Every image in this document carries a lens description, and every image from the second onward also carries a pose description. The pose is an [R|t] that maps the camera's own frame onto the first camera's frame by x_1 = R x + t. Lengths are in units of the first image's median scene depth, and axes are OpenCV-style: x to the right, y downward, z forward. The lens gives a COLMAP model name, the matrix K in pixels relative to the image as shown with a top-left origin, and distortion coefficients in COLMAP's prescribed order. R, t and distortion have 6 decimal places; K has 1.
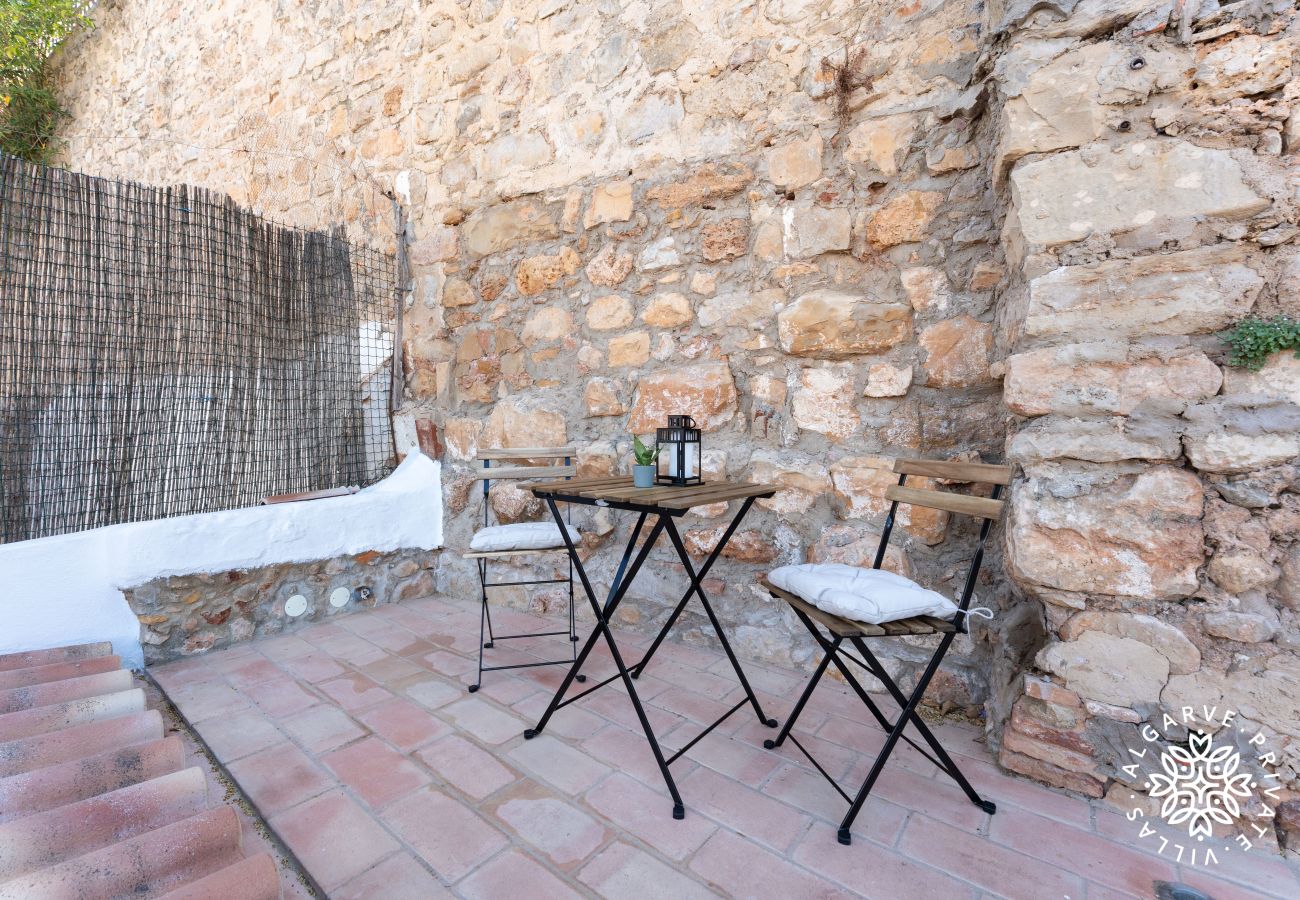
lens RADIAL K [[554.5, 0, 607.8], [0, 554.5, 475.8], [0, 0, 1]] dist [-0.001176, -0.000201]
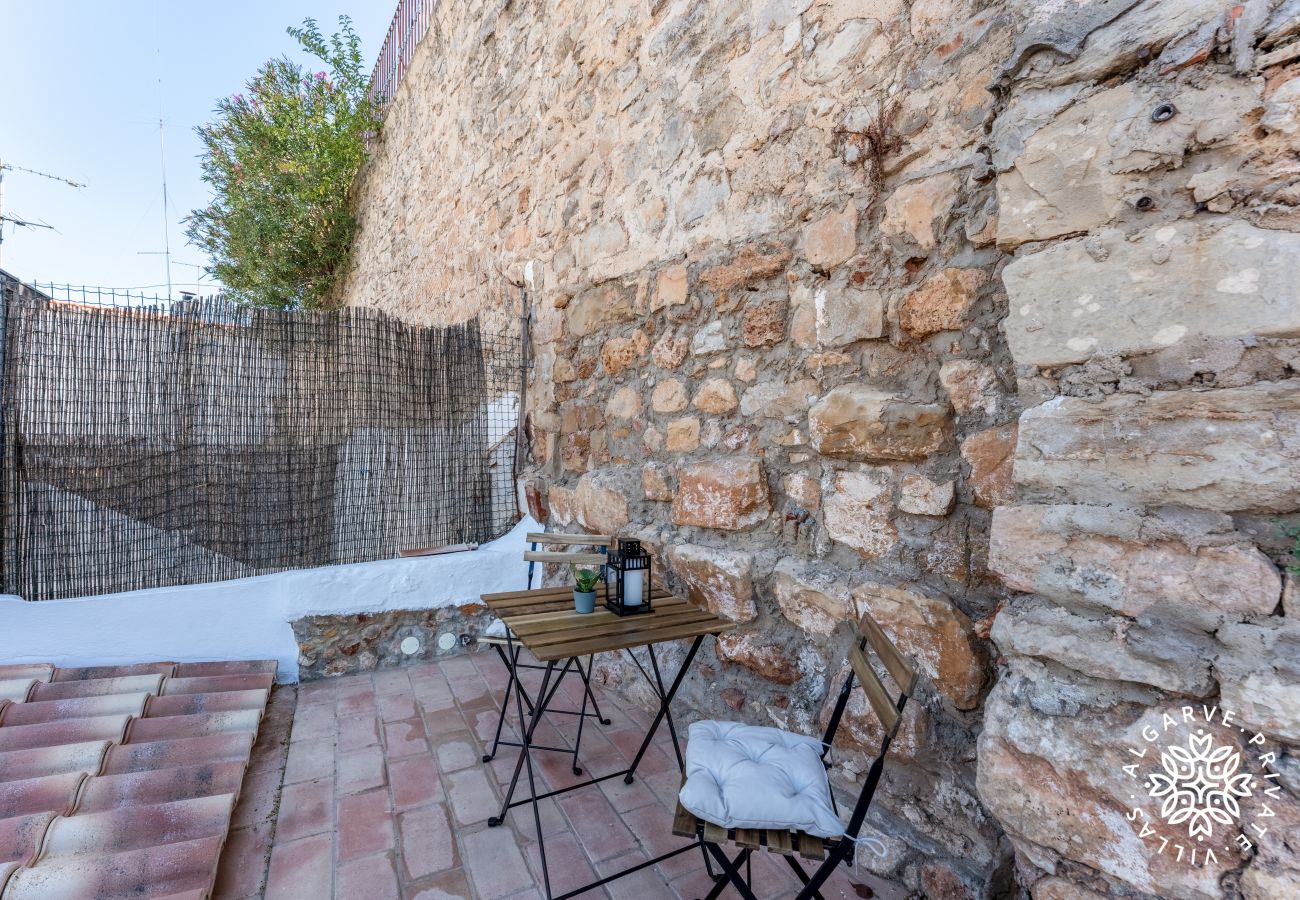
lens RADIAL K [[549.4, 0, 617.0], [0, 549.4, 495.3], [0, 0, 1]] dist [-0.001170, -0.000240]
pose [[0.926728, 0.040373, -0.373559, 0.366750], [-0.041201, 0.999134, 0.005770, -0.150260], [0.373468, 0.010044, 0.927589, 0.072599]]
